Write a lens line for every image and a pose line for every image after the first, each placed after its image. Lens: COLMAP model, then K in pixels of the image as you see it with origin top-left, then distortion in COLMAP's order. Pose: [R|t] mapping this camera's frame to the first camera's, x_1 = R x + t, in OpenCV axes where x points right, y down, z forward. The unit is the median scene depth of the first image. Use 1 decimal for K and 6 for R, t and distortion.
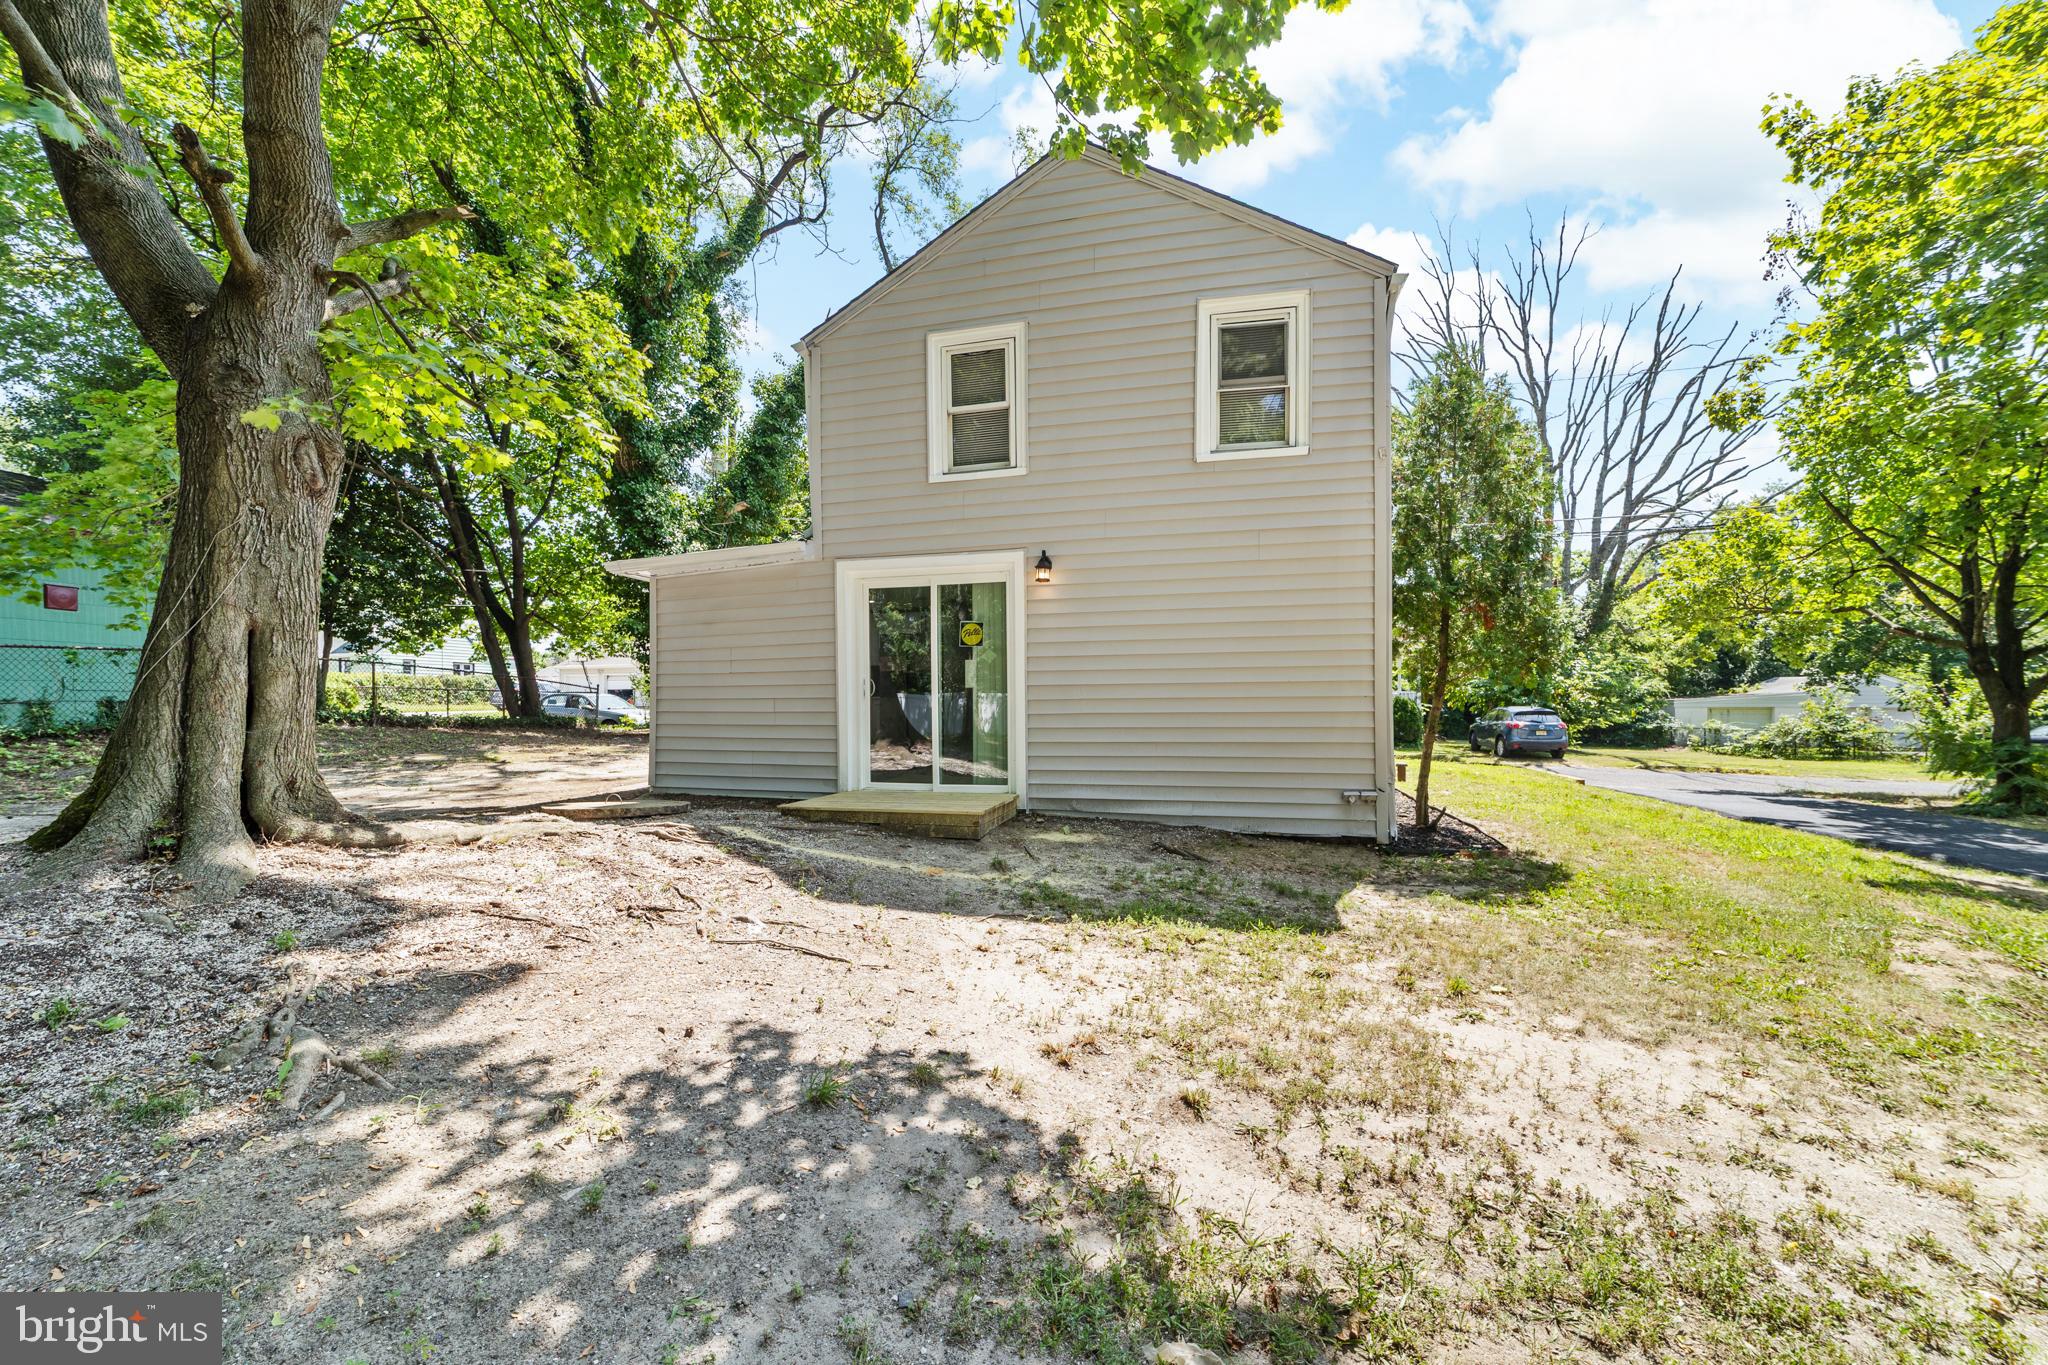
lens RADIAL K [[828.5, 0, 1024.0], [0, 828.5, 682.5], [0, 0, 1]] dist [0.000465, 0.000330]
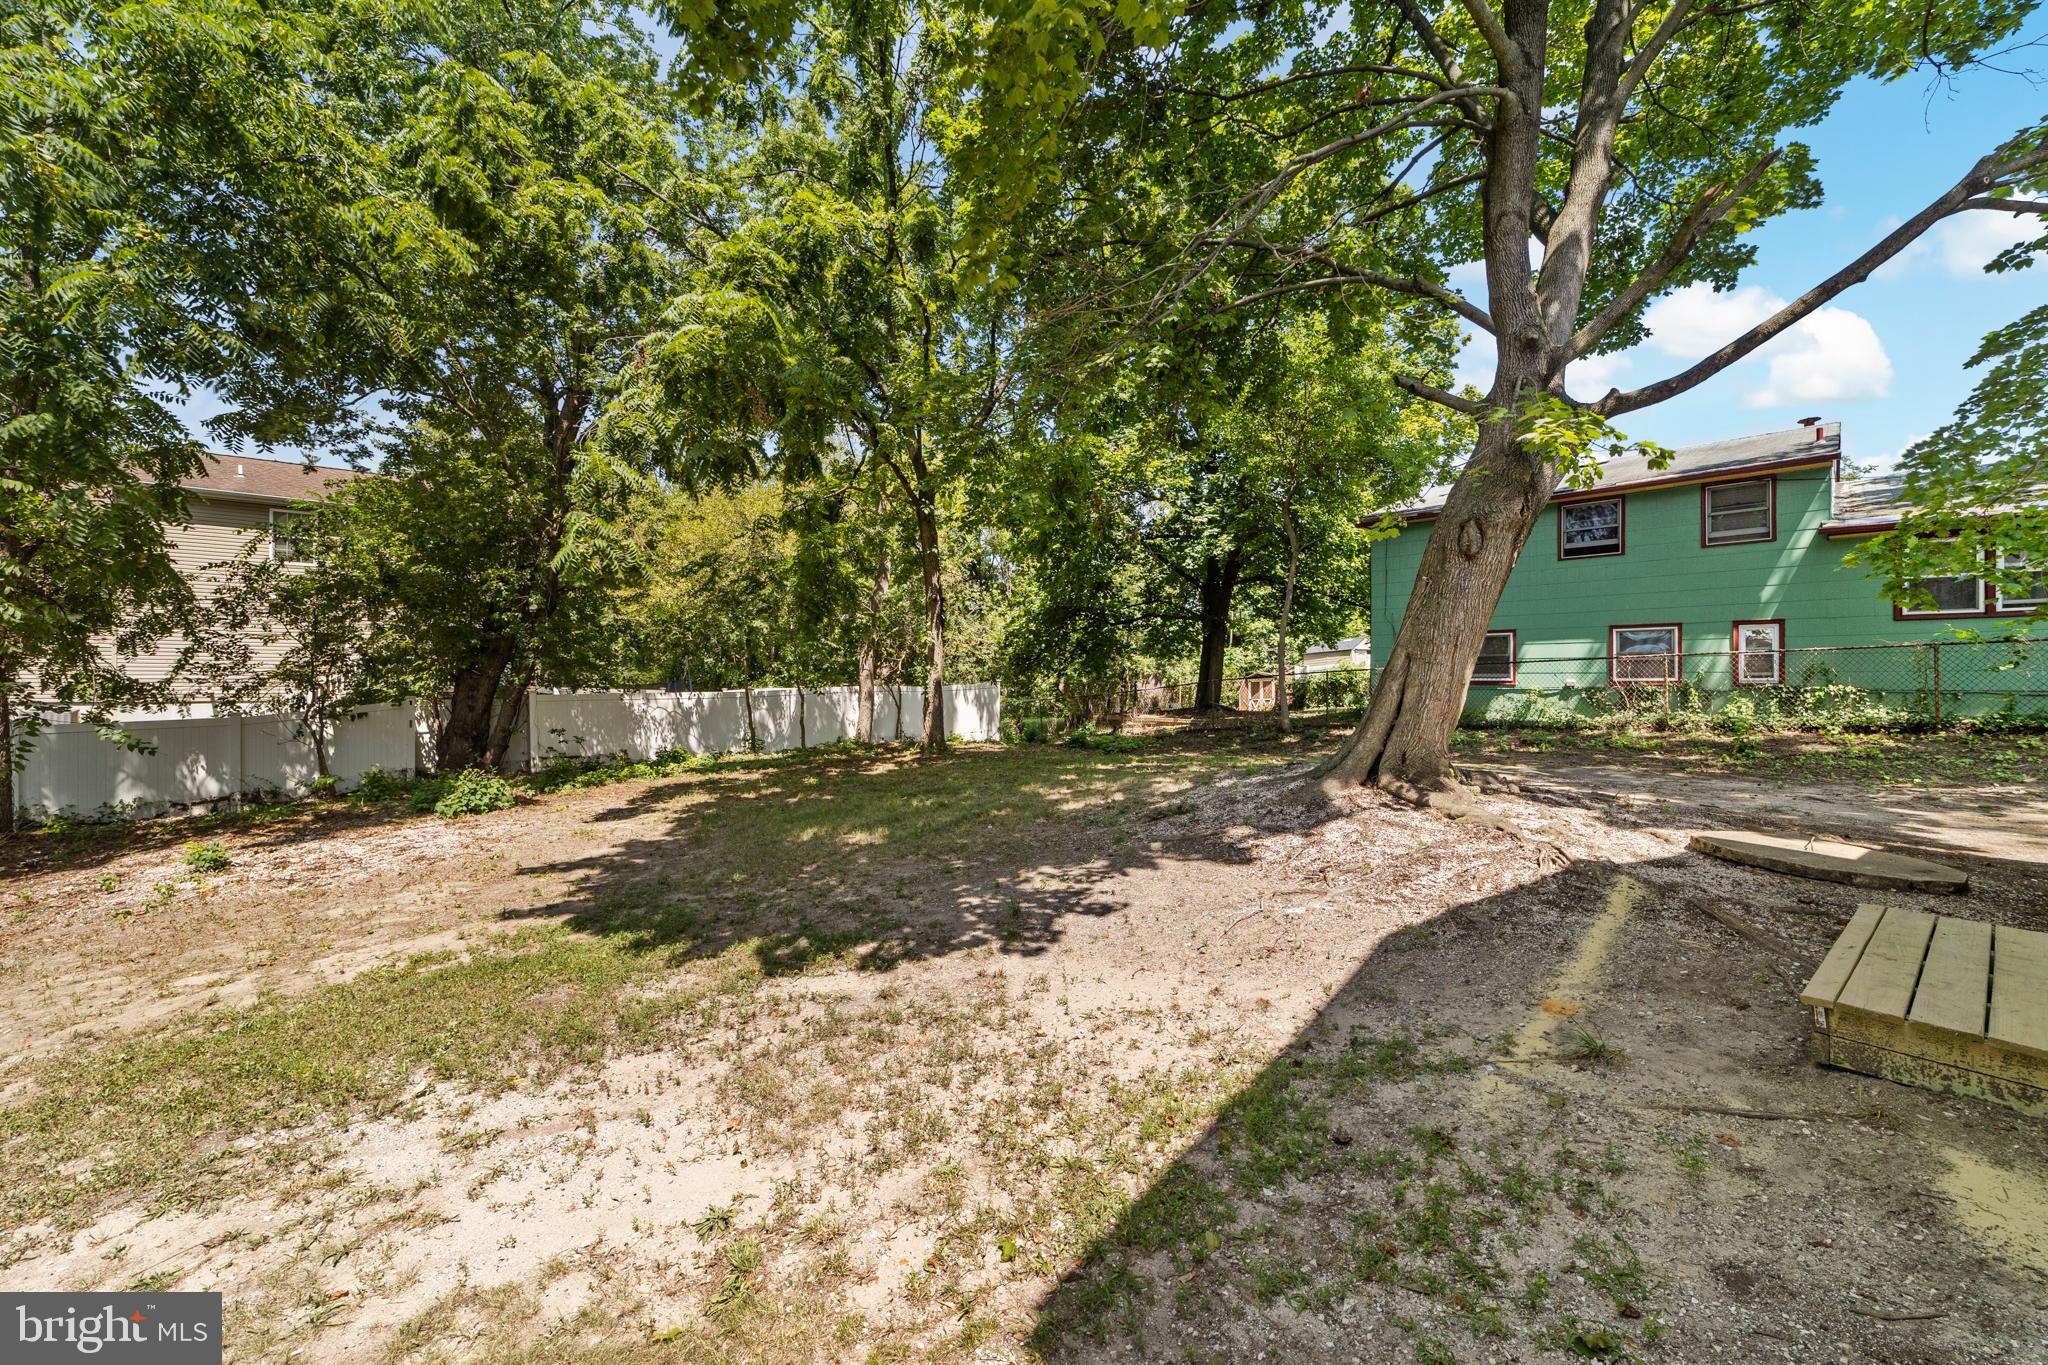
lens RADIAL K [[828.5, 0, 1024.0], [0, 828.5, 682.5], [0, 0, 1]] dist [0.000465, 0.000330]
pose [[-0.644178, 0.006389, -0.764849, 1.188931], [0.025884, 0.999574, -0.013451, -0.016090], [0.764437, -0.028462, -0.644070, 2.187832]]
